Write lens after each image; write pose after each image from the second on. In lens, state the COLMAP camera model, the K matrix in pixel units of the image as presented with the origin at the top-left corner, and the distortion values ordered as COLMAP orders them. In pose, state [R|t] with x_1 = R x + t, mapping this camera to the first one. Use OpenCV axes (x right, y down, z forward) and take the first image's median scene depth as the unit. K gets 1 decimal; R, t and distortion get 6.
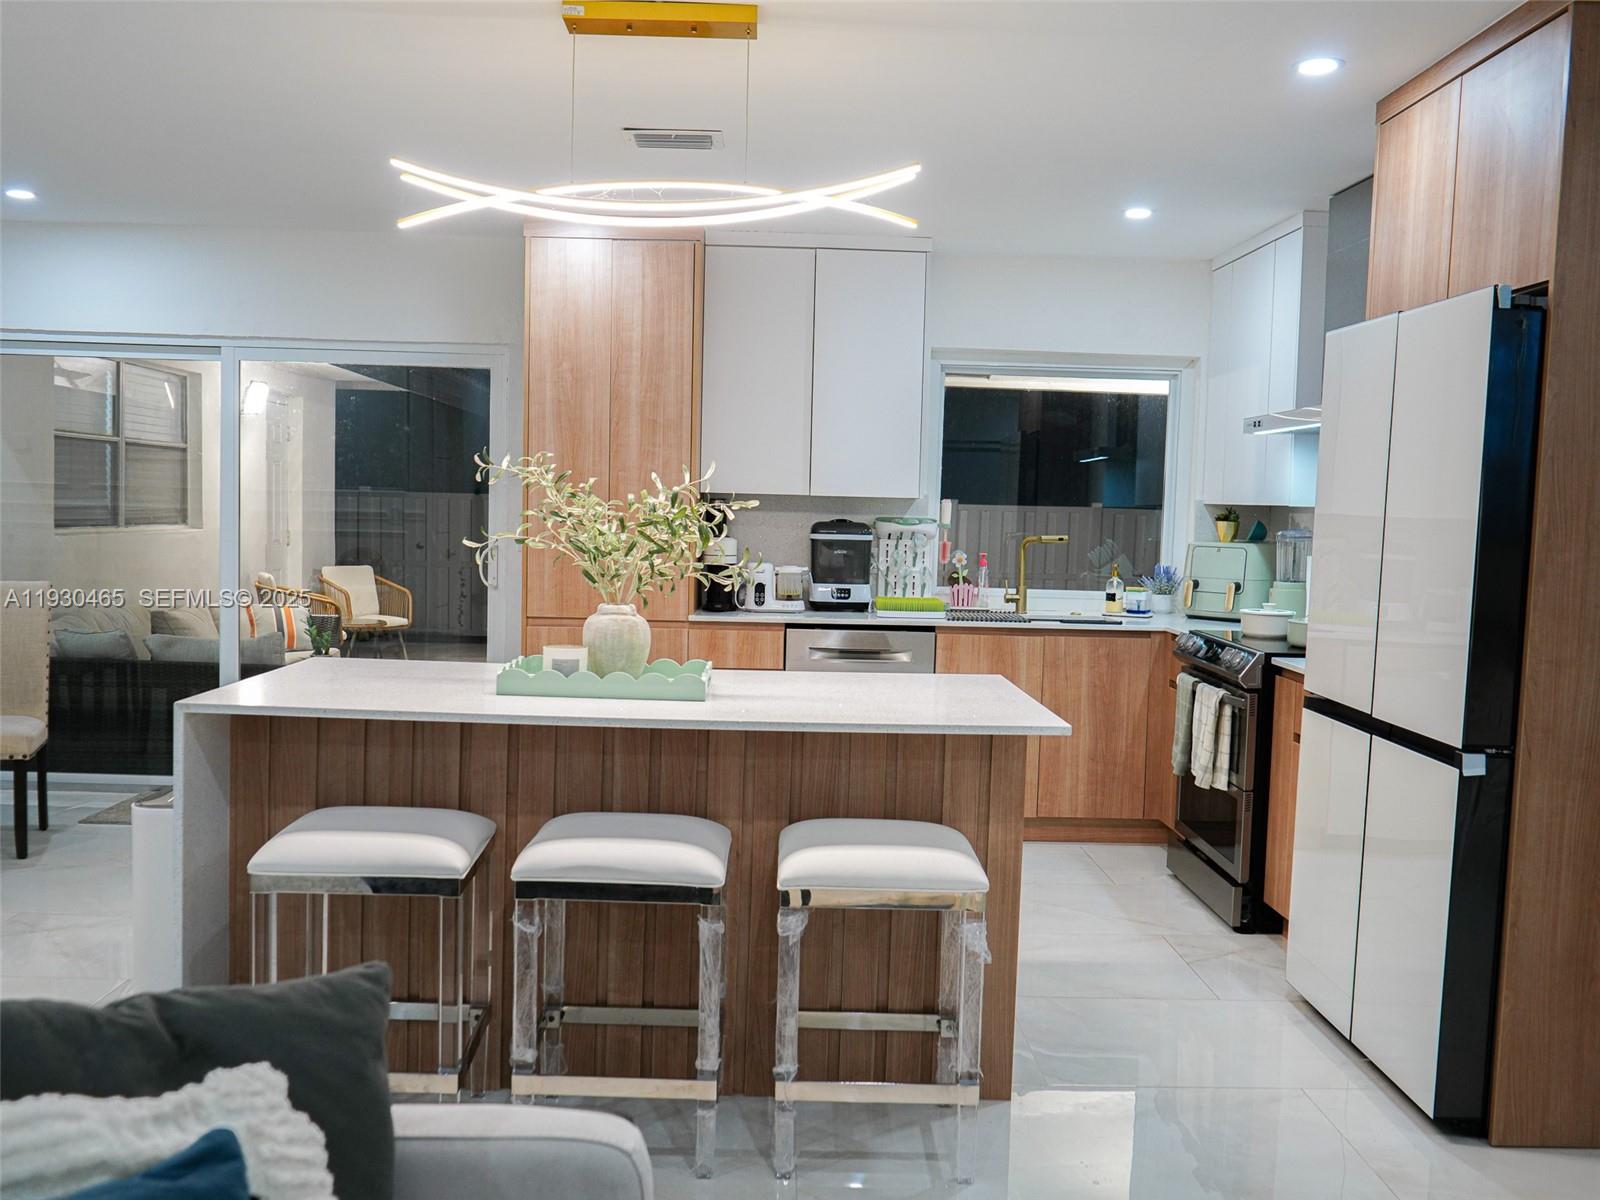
lens RADIAL K [[1434.6, 0, 803.2], [0, 1434.6, 606.1], [0, 0, 1]] dist [-0.021216, 0.020947]
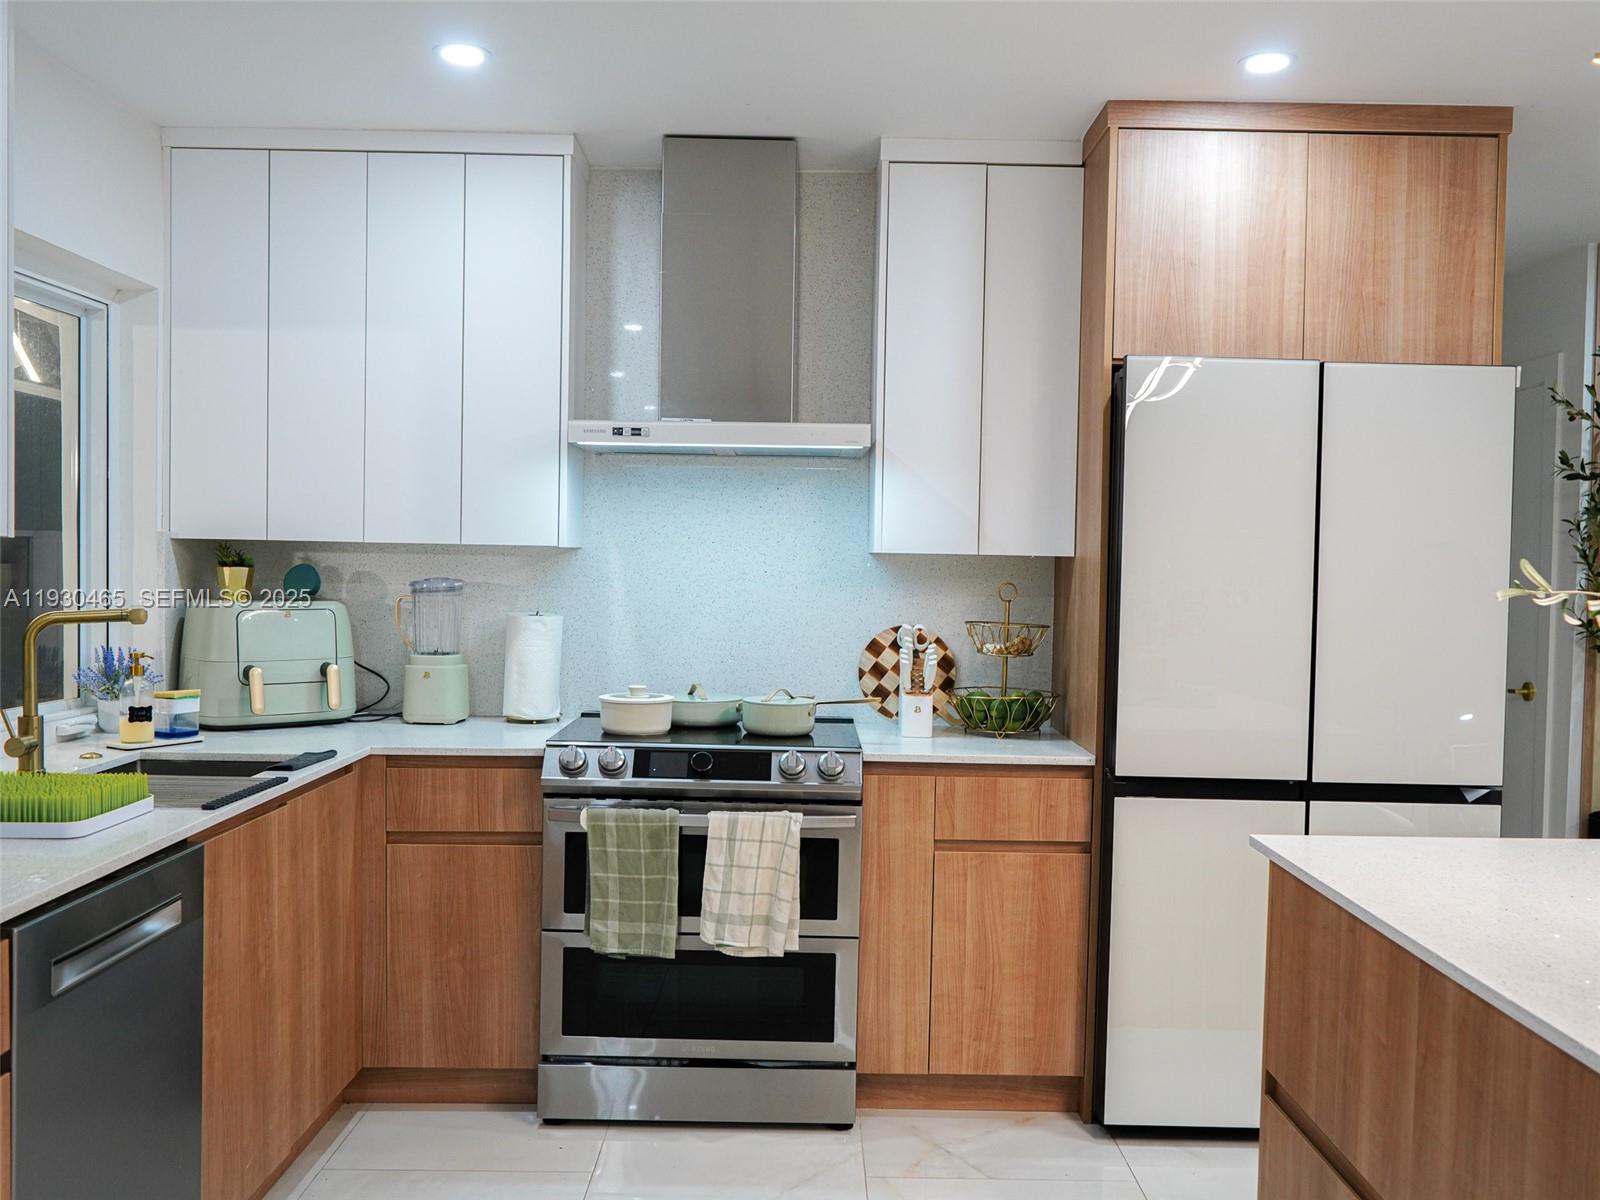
lens RADIAL K [[1434.6, 0, 803.2], [0, 1434.6, 606.1], [0, 0, 1]] dist [-0.021216, 0.020947]
pose [[0.022457, -0.058188, 0.998053, -0.344121], [0.056028, 0.996809, 0.056854, -0.069662], [-0.998177, 0.054642, 0.025645, 0.810023]]
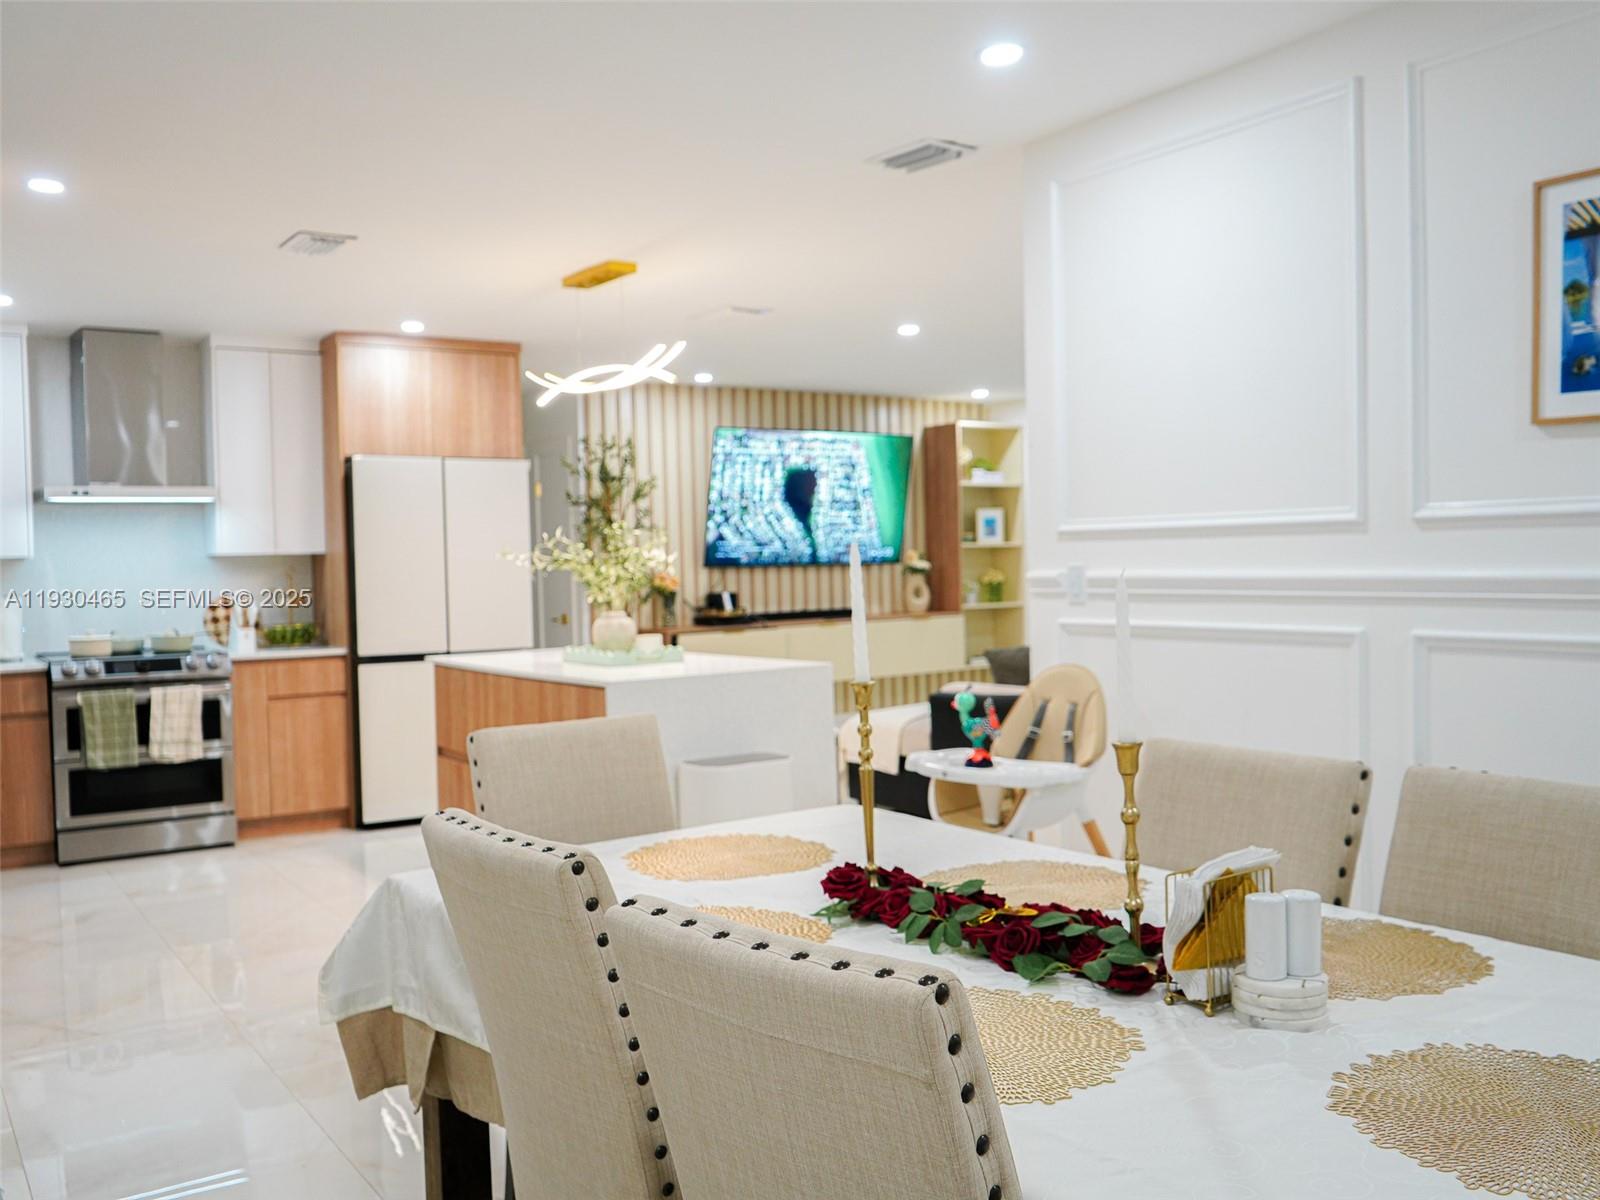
lens RADIAL K [[1434.6, 0, 803.2], [0, 1434.6, 606.1], [0, 0, 1]] dist [-0.021216, 0.020947]
pose [[-0.529427, -0.042266, 0.847302, -1.007837], [0.070683, 0.993088, 0.093704, -0.090718], [-0.845406, 0.109499, -0.522781, 1.018732]]
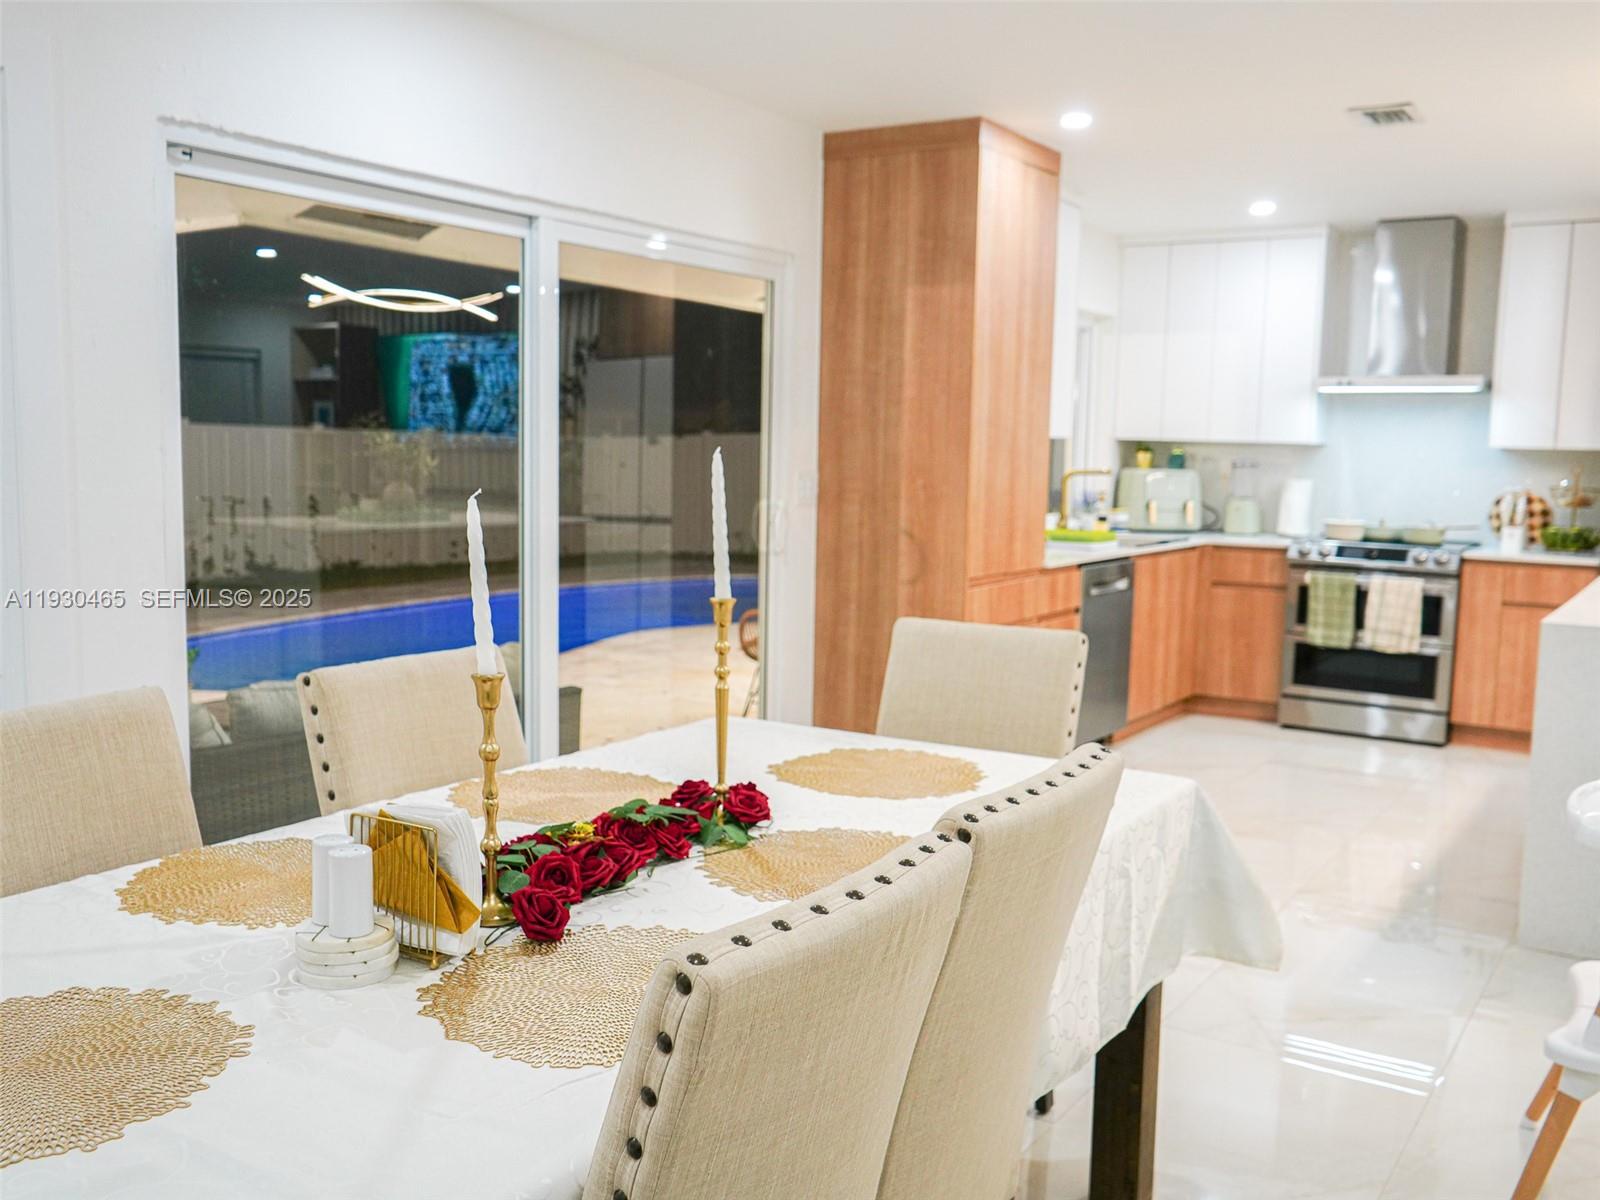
lens RADIAL K [[1434.6, 0, 803.2], [0, 1434.6, 606.1], [0, 0, 1]] dist [-0.021216, 0.020947]
pose [[0.568935, -0.107755, 0.815292, -0.984795], [0.052756, 0.994119, 0.094575, -0.065553], [-0.820688, -0.010796, 0.571274, 0.581100]]
